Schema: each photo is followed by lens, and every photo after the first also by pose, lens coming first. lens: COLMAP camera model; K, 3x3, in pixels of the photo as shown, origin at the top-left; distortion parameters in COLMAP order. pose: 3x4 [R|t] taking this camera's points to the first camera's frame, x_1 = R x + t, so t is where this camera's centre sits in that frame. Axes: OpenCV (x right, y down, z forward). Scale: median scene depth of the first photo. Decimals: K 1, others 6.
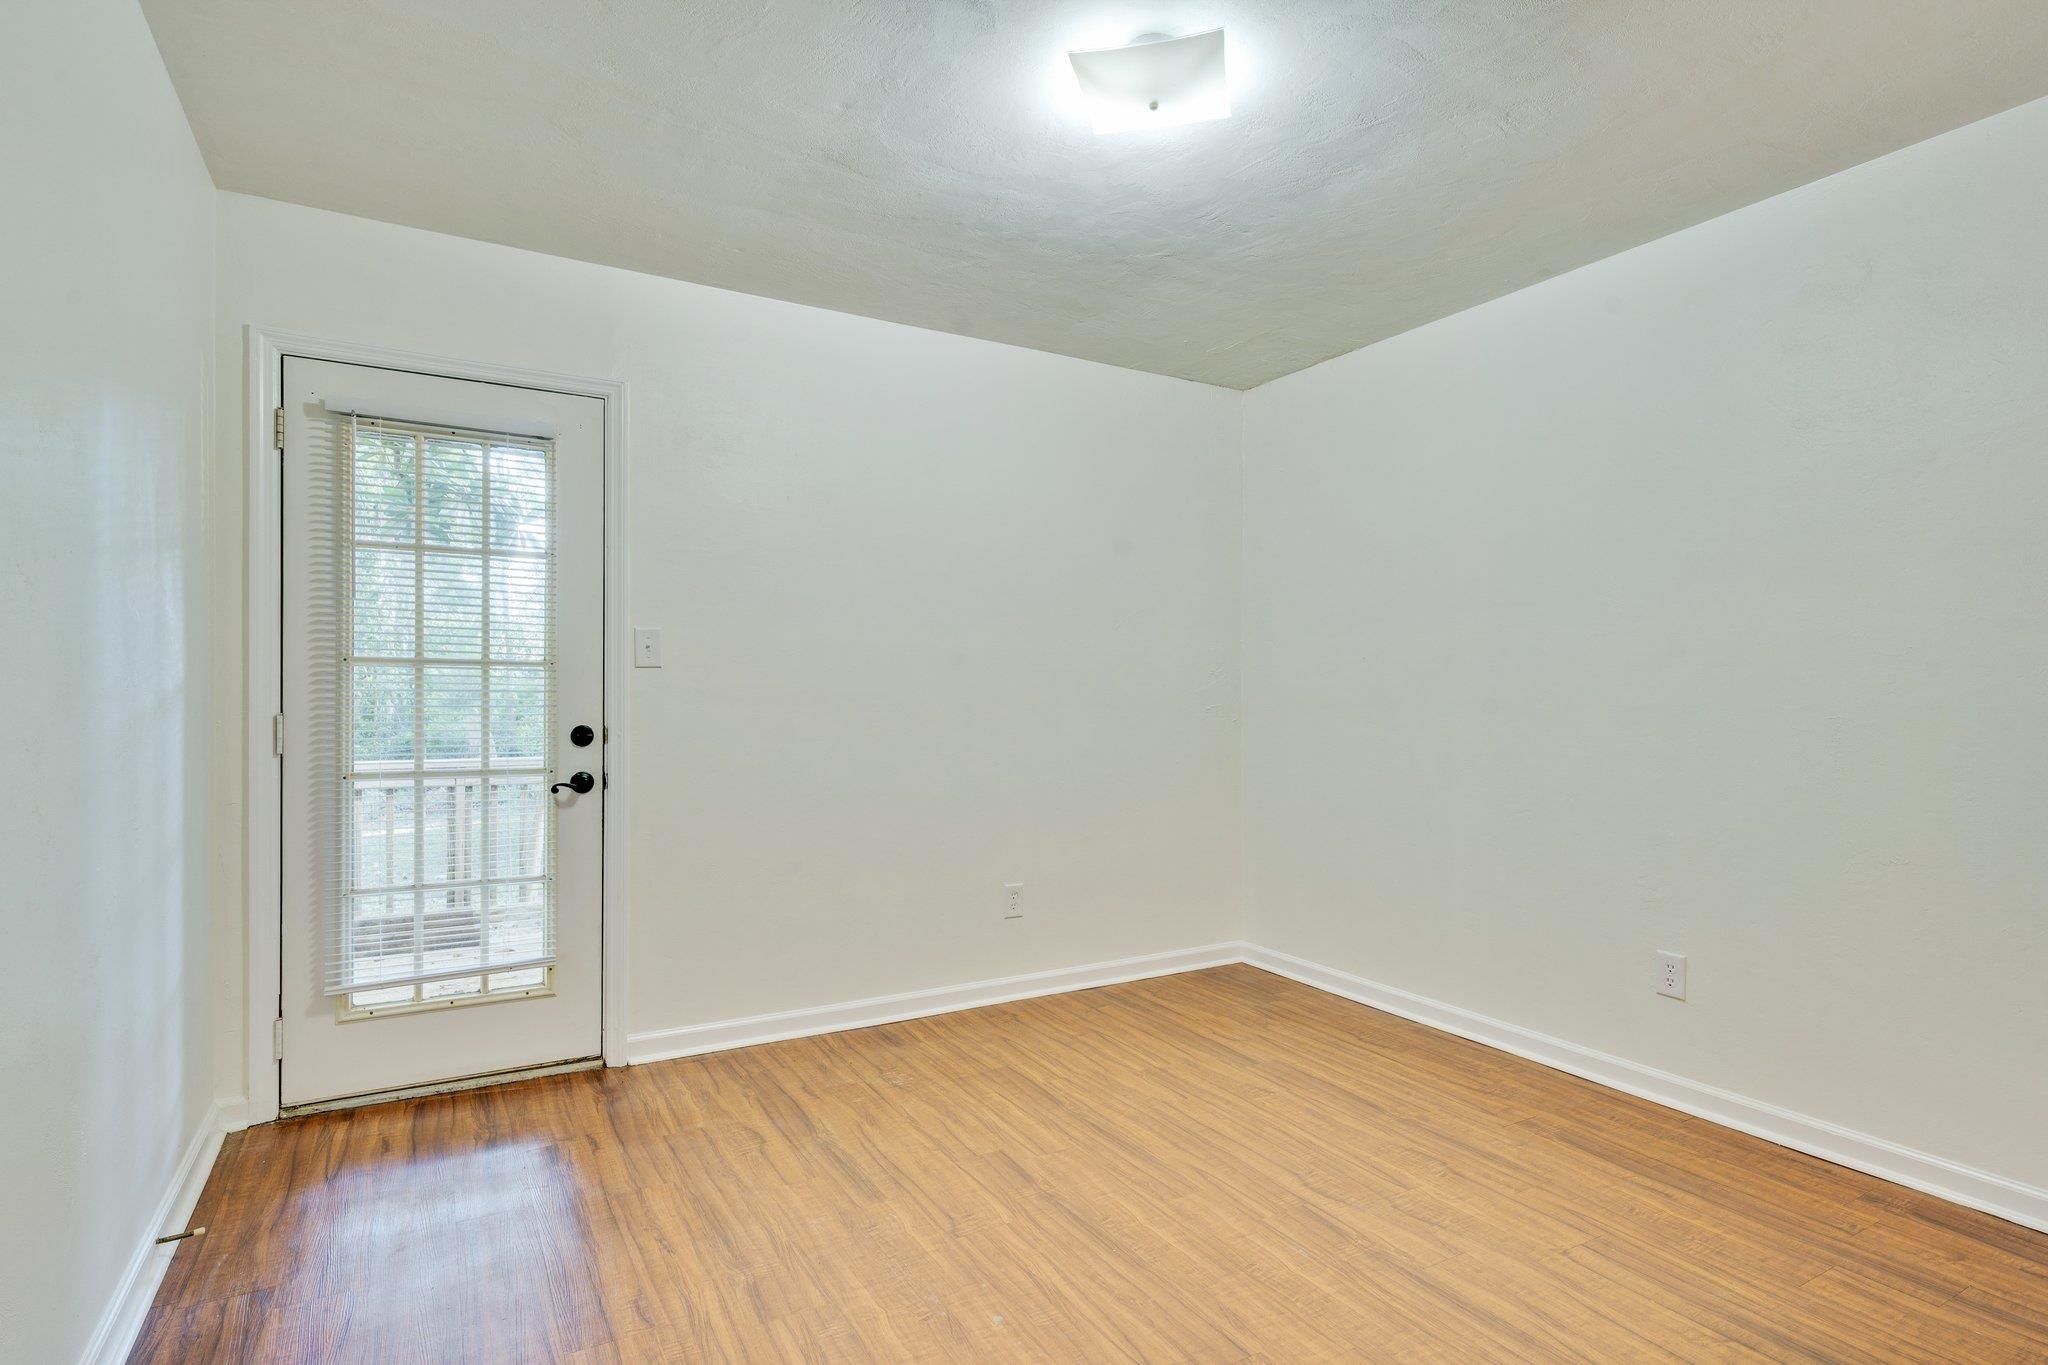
lens RADIAL K [[1027.4, 0, 1029.6], [0, 1027.4, 678.5], [0, 0, 1]] dist [0.001884, 0.000070]
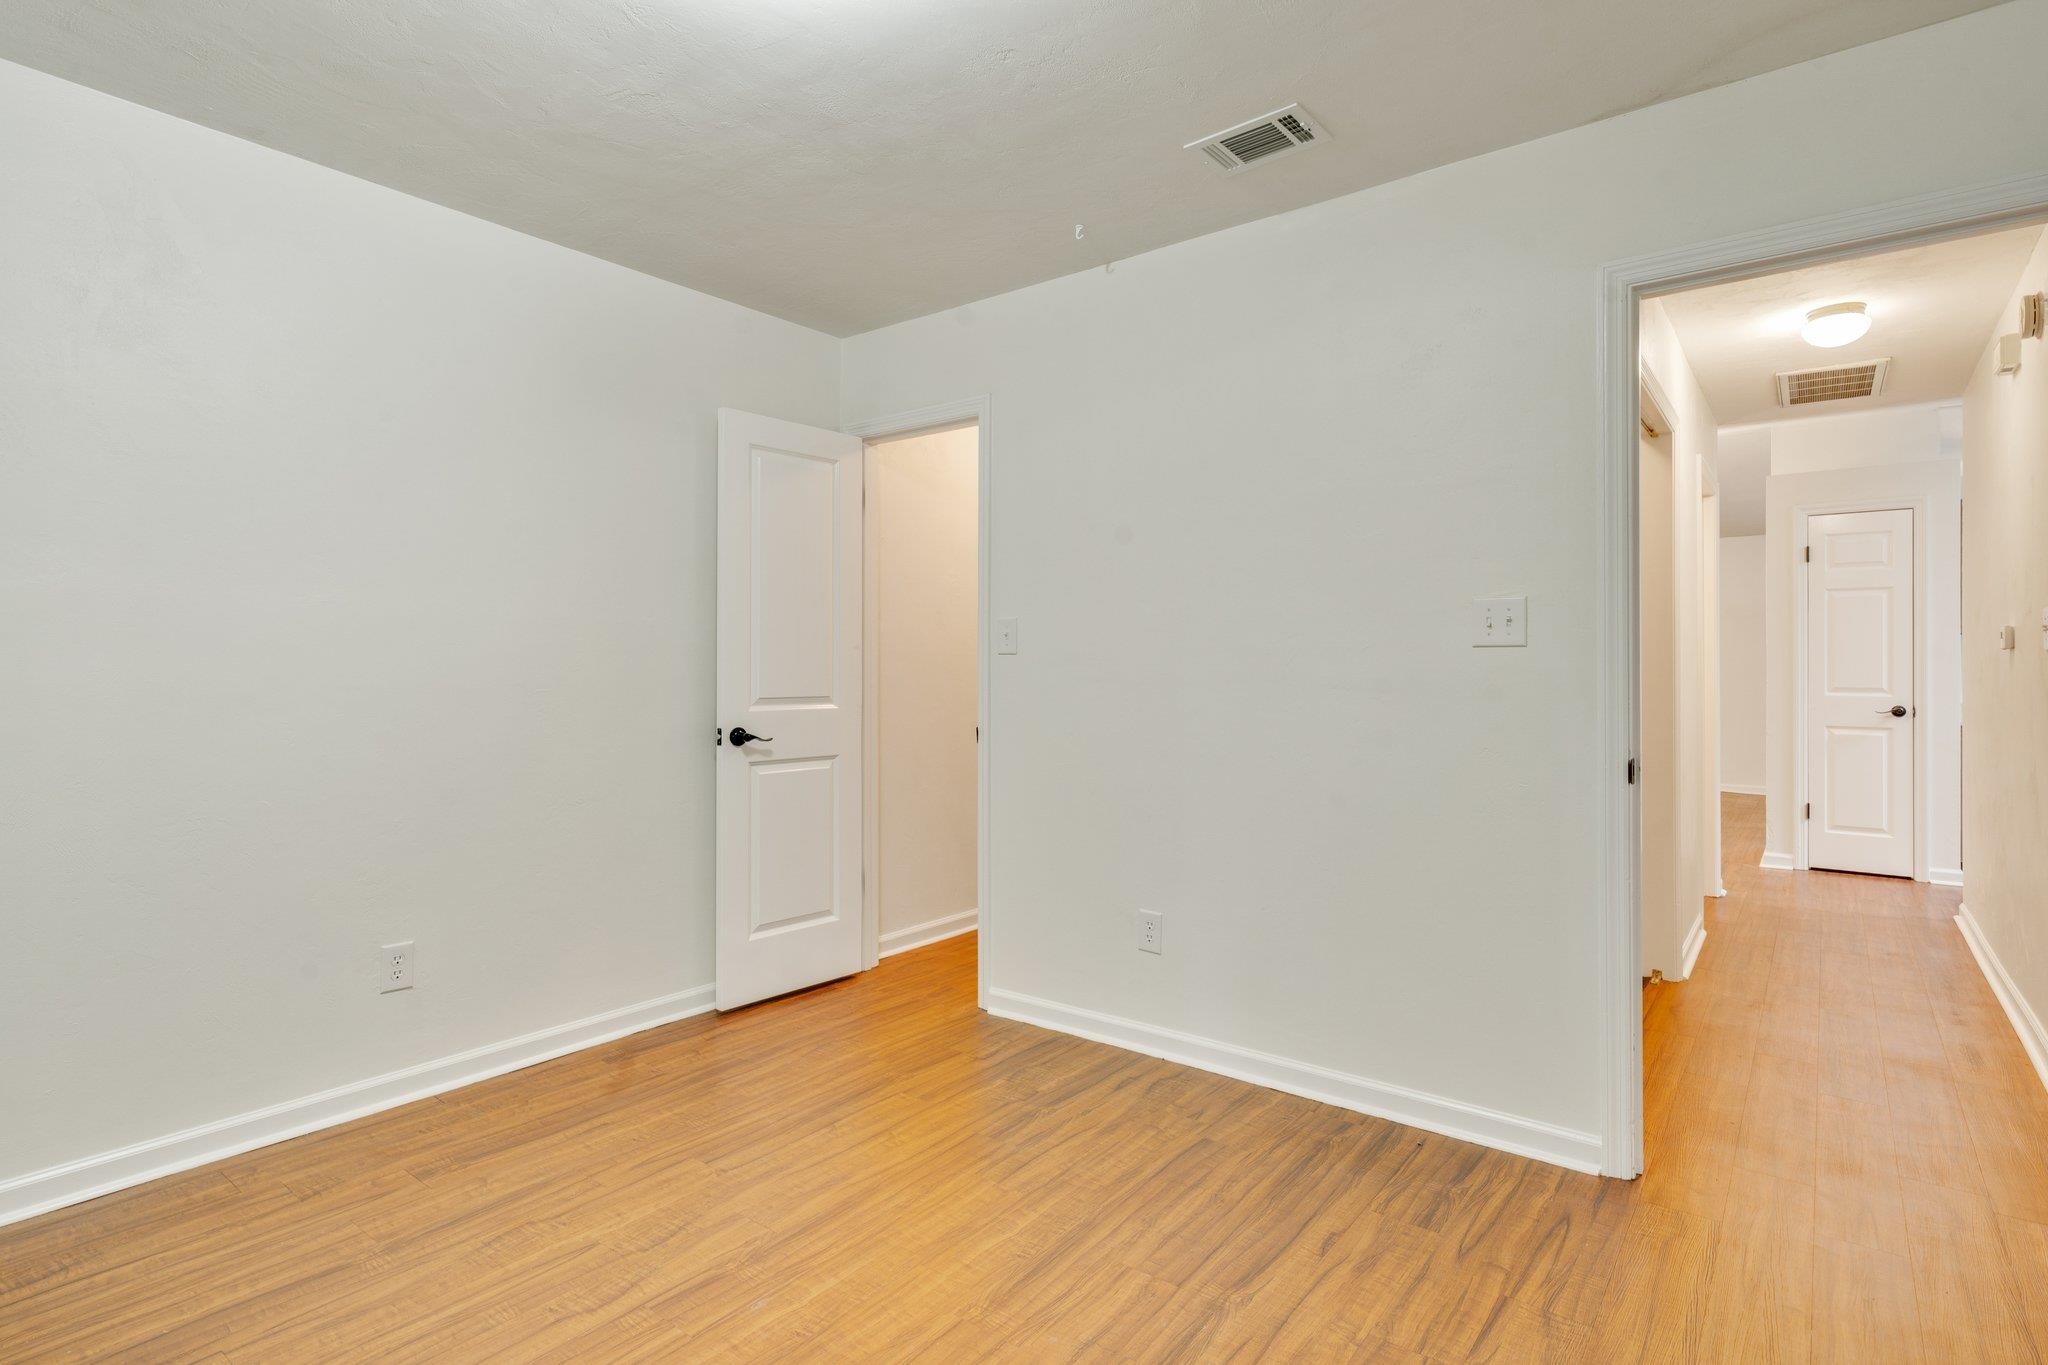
lens RADIAL K [[1027.4, 0, 1021.4], [0, 1027.4, 674.4], [0, 0, 1]] dist [0.001884, 0.000070]
pose [[-0.367870, -0.005968, 0.929858, -0.540986], [-0.013117, 0.999913, 0.001228, 0.015915], [-0.929785, -0.011745, -0.367916, 0.965925]]
